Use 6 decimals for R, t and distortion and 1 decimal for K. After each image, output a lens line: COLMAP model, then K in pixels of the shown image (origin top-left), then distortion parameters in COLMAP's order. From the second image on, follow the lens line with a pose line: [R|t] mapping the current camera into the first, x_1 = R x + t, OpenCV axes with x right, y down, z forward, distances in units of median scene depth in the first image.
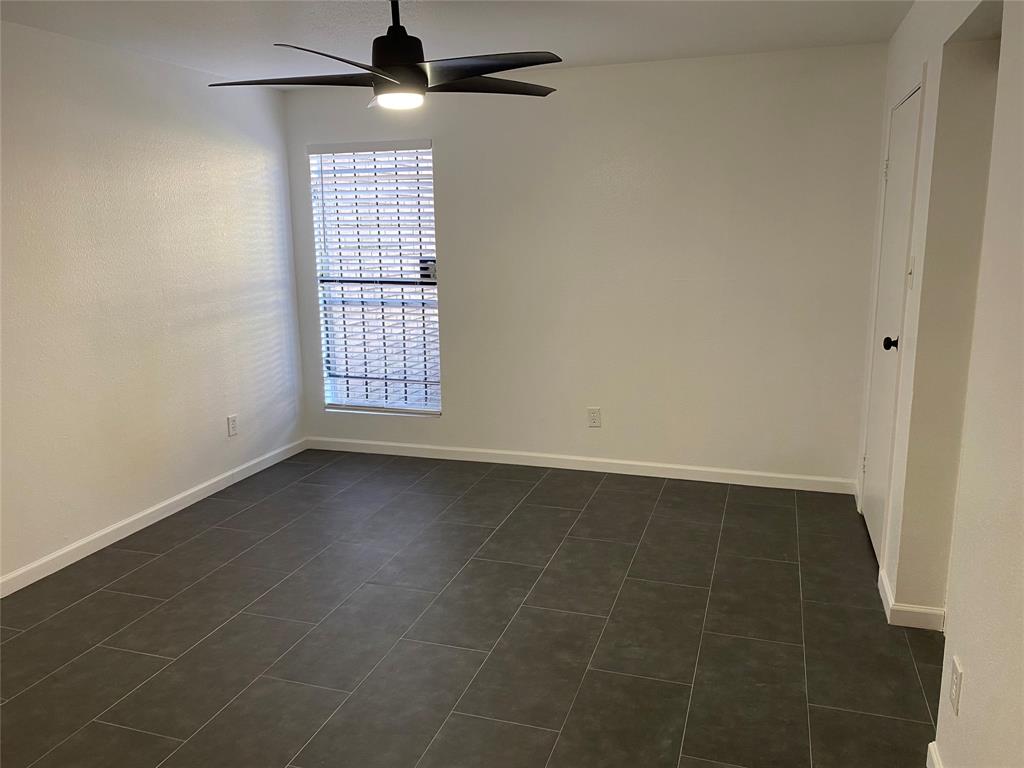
lens RADIAL K [[781.1, 0, 516.3], [0, 781.1, 380.2], [0, 0, 1]] dist [0.120334, -0.152891]
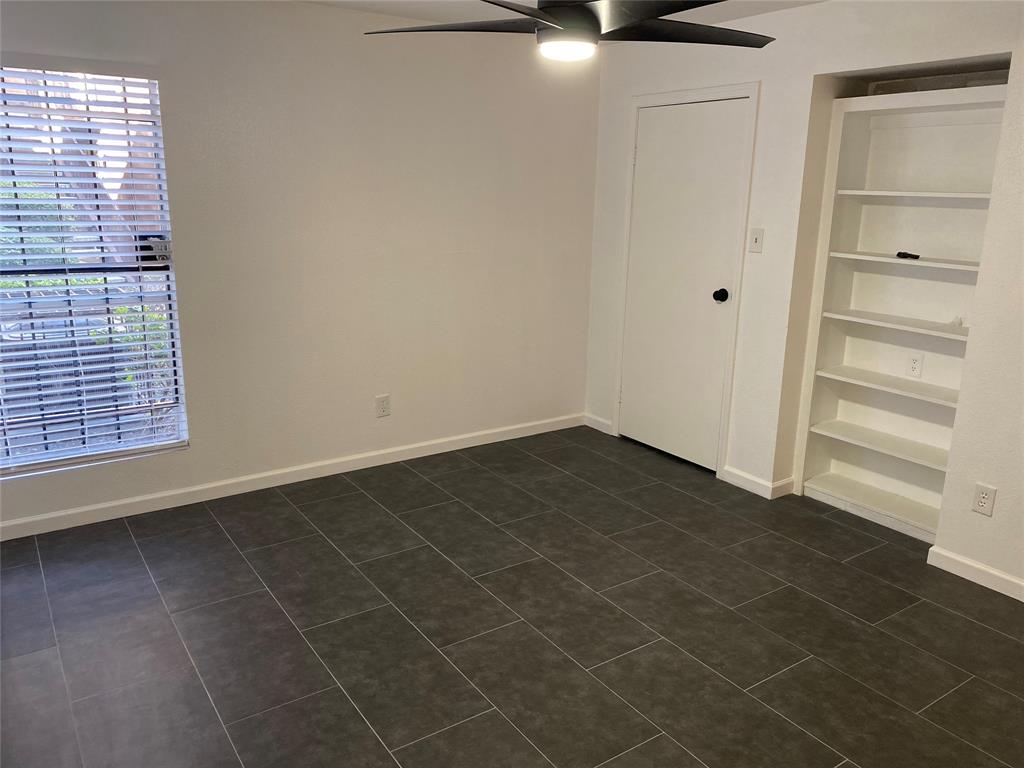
lens RADIAL K [[781.1, 0, 516.3], [0, 781.1, 380.2], [0, 0, 1]] dist [0.120334, -0.152891]
pose [[0.602862, -0.167031, 0.780166, -0.557393], [0.124953, 0.985540, 0.114445, -0.072970], [-0.788000, 0.028490, 0.615015, 0.332641]]
